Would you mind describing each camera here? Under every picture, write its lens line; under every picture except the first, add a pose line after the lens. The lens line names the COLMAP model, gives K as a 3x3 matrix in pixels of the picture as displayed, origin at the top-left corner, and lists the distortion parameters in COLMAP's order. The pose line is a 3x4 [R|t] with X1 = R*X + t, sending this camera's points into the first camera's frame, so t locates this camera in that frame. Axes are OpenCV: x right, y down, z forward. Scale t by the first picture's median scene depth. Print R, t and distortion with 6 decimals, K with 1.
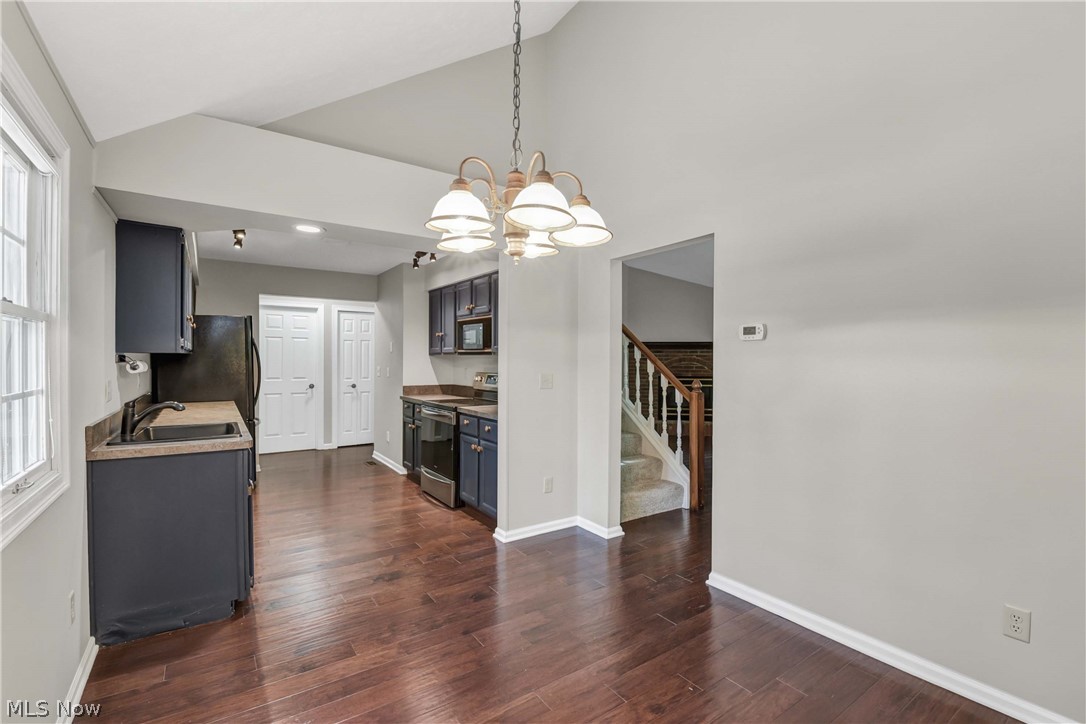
lens RADIAL K [[505.1, 0, 560.4], [0, 505.1, 358.0], [0, 0, 1]] dist [-0.006603, -0.005678]
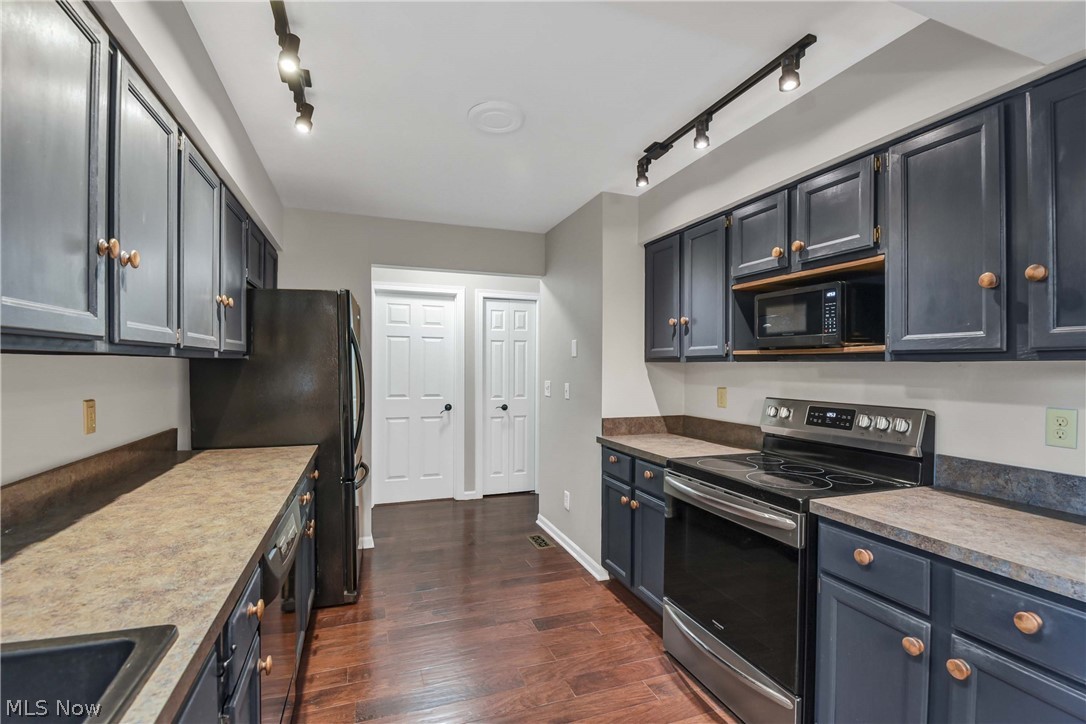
lens RADIAL K [[505.1, 0, 548.6], [0, 505.1, 368.9], [0, 0, 1]] dist [-0.006603, -0.005678]
pose [[0.965900, 0.002578, -0.258904, -0.229261], [-0.001136, 0.999983, 0.005720, -0.001056], [0.258915, -0.005231, 0.965886, 0.464118]]
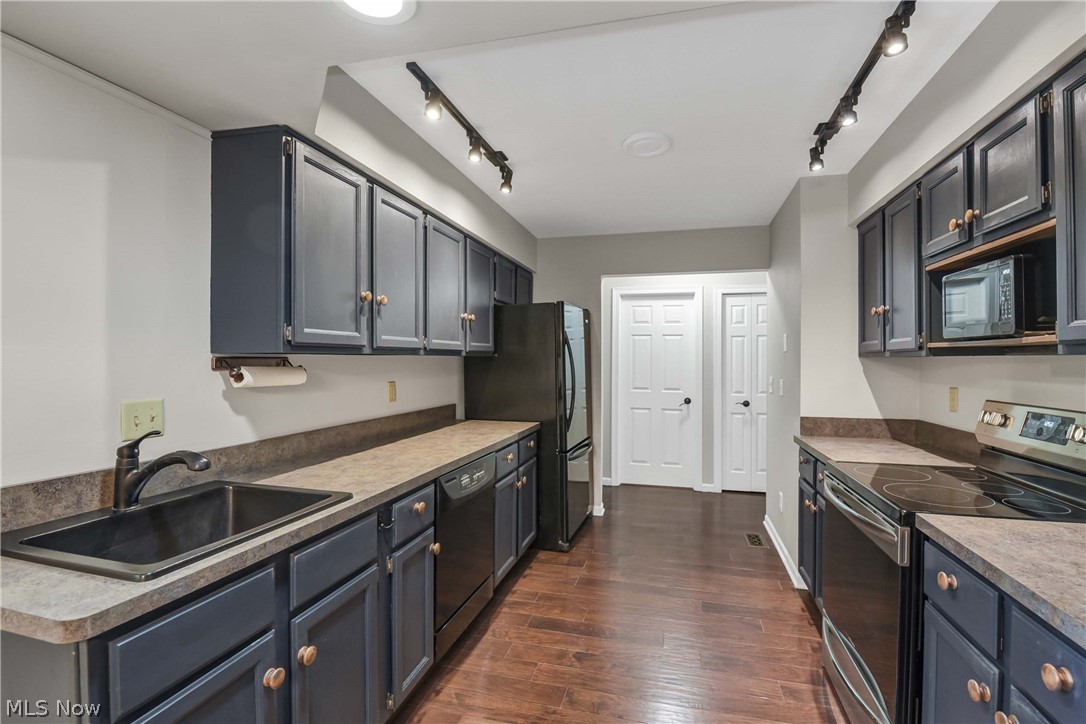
lens RADIAL K [[505.1, 0, 543.6], [0, 505.1, 361.0], [0, 0, 1]] dist [-0.006603, -0.005678]
pose [[0.638810, -0.000276, -0.769364, -0.084674], [-0.000964, 0.999999, -0.001160, -0.000730], [0.769364, 0.001483, 0.638809, 0.475233]]
